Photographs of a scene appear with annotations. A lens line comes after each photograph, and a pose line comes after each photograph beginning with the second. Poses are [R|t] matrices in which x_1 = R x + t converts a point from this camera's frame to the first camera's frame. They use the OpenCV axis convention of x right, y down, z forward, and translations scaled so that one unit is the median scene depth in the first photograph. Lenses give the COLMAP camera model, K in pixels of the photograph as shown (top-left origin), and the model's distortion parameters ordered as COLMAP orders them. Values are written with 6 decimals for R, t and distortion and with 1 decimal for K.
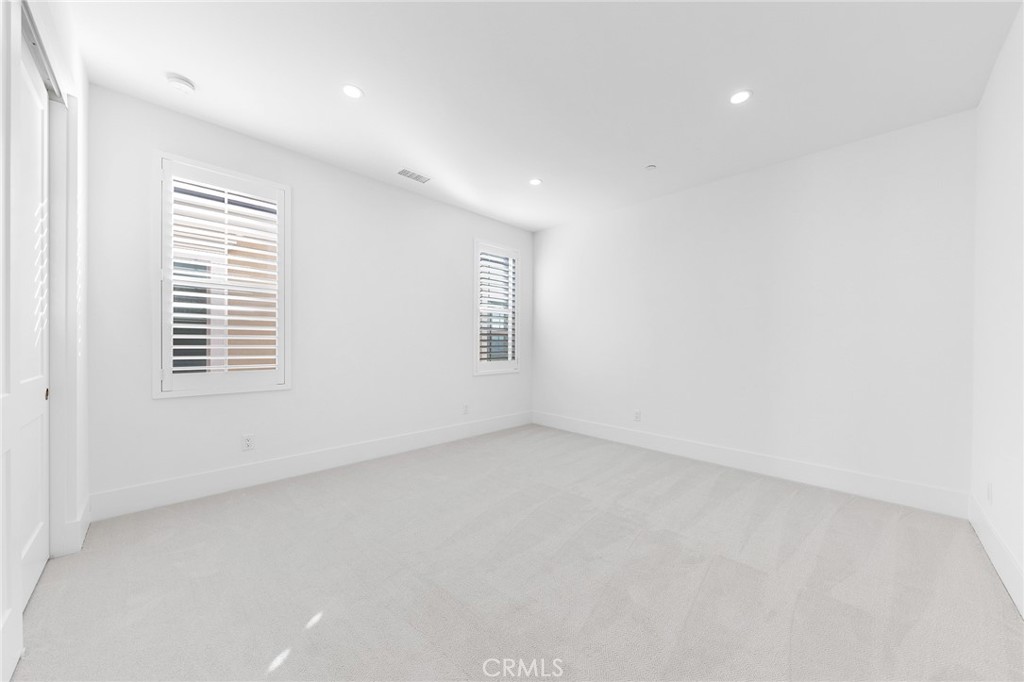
lens RADIAL K [[353.9, 0, 527.5], [0, 353.9, 345.3], [0, 0, 1]] dist [0.000217, 0.000010]
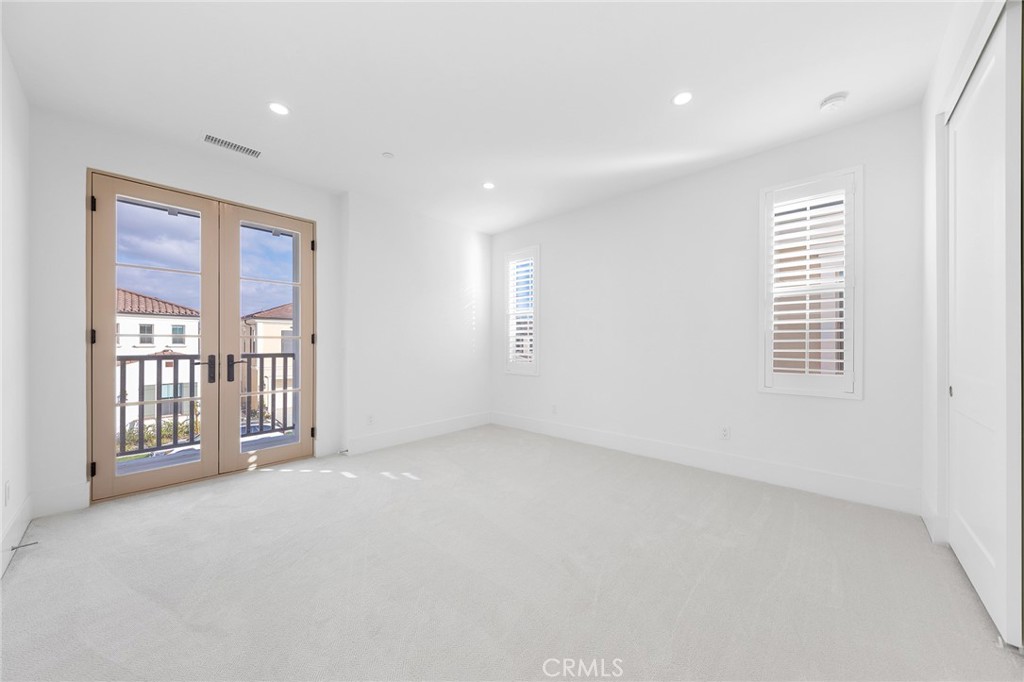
lens RADIAL K [[353.9, 0, 527.5], [0, 353.9, 345.3], [0, 0, 1]] dist [0.000217, 0.000010]
pose [[0.037834, -0.006774, -0.999261, 0.158633], [-0.002679, 0.999973, -0.006880, 0.000092], [0.999280, 0.002937, 0.037814, 0.161743]]
